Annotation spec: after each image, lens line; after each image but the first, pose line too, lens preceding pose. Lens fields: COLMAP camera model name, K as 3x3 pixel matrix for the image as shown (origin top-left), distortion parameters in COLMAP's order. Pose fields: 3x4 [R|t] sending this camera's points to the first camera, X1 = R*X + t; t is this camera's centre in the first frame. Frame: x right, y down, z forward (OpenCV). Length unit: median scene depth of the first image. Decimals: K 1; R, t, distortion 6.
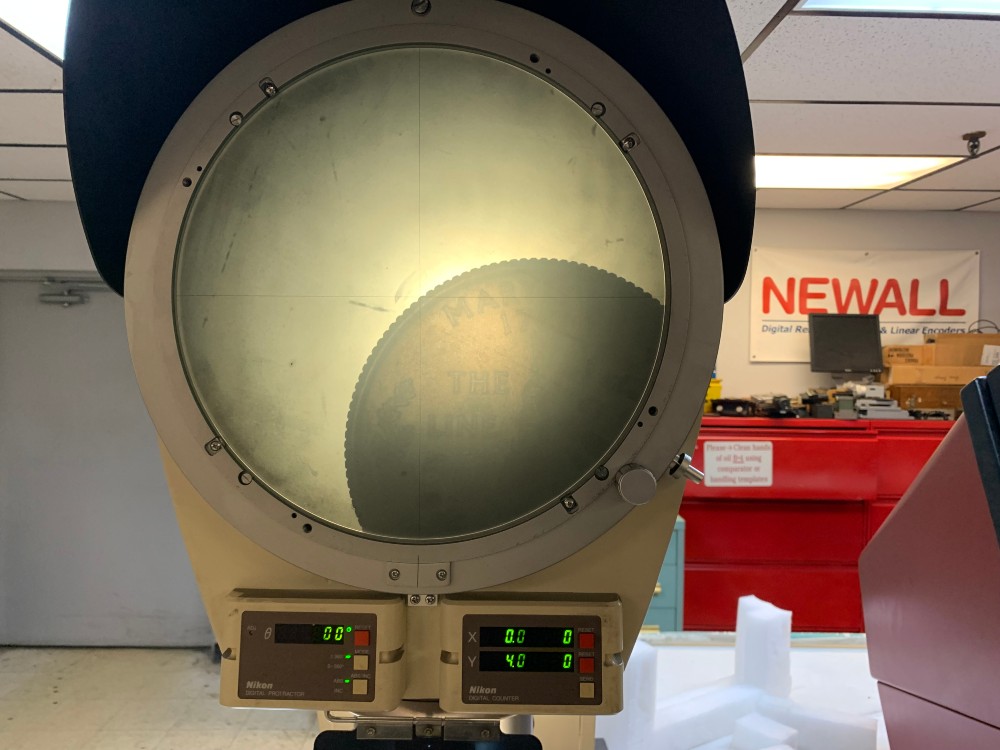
lens RADIAL K [[752.7, 0, 500.0], [0, 752.7, 375.0], [0, 0, 1]] dist [0.024806, 0.001764]
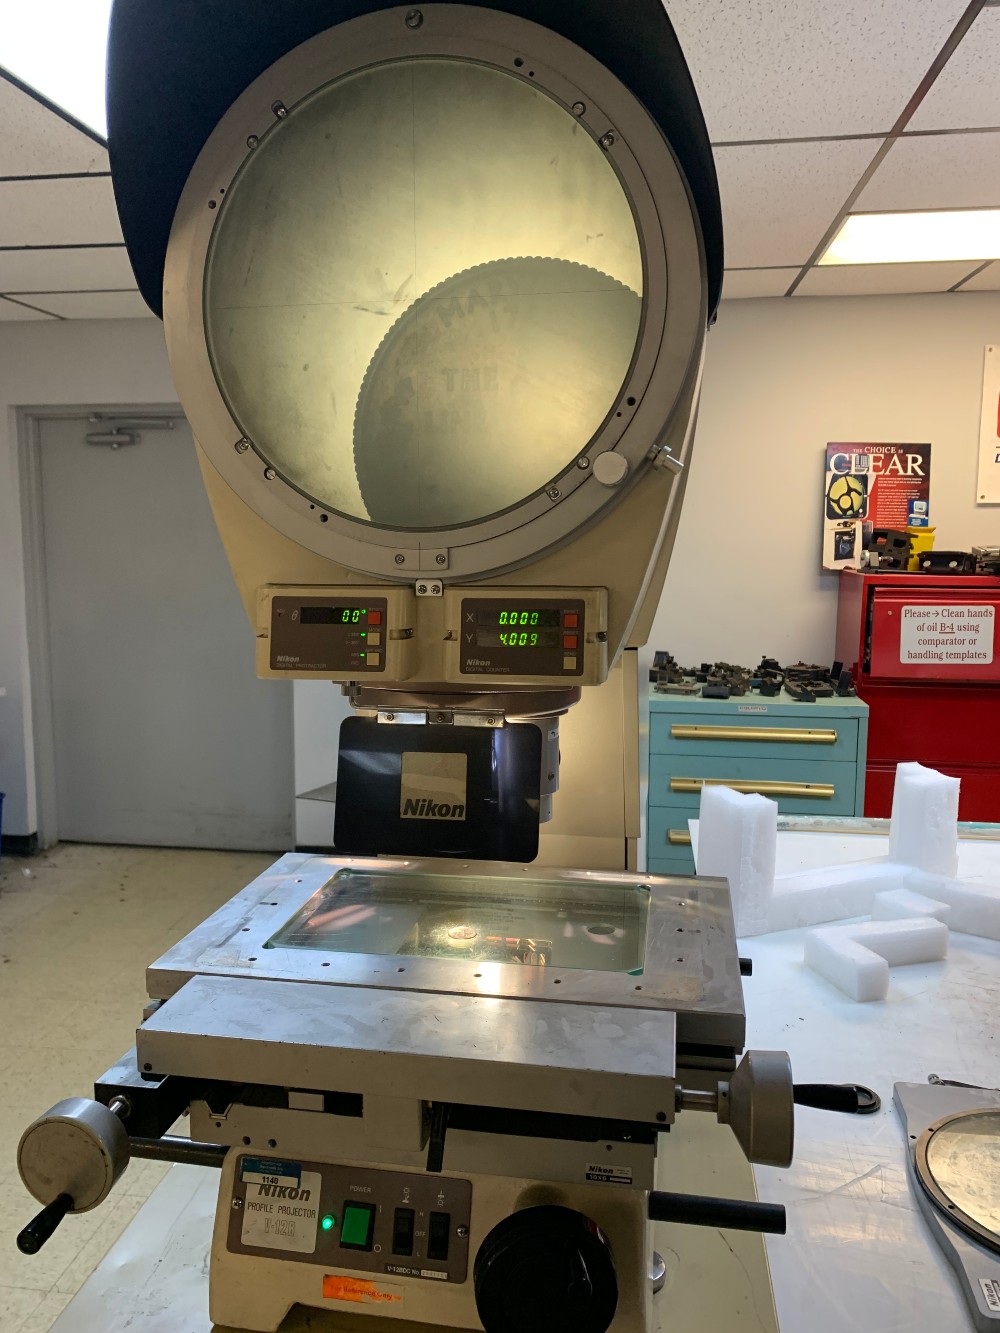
lens RADIAL K [[1035.6, 0, 534.0], [0, 1035.6, 663.1], [0, 0, 1]] dist [0.128214, -0.192699]
pose [[0.989508, 0.007729, -0.144274, 0.277798], [0.003769, 0.996848, 0.079248, 0.291037], [0.144431, -0.078961, 0.986359, -0.504037]]
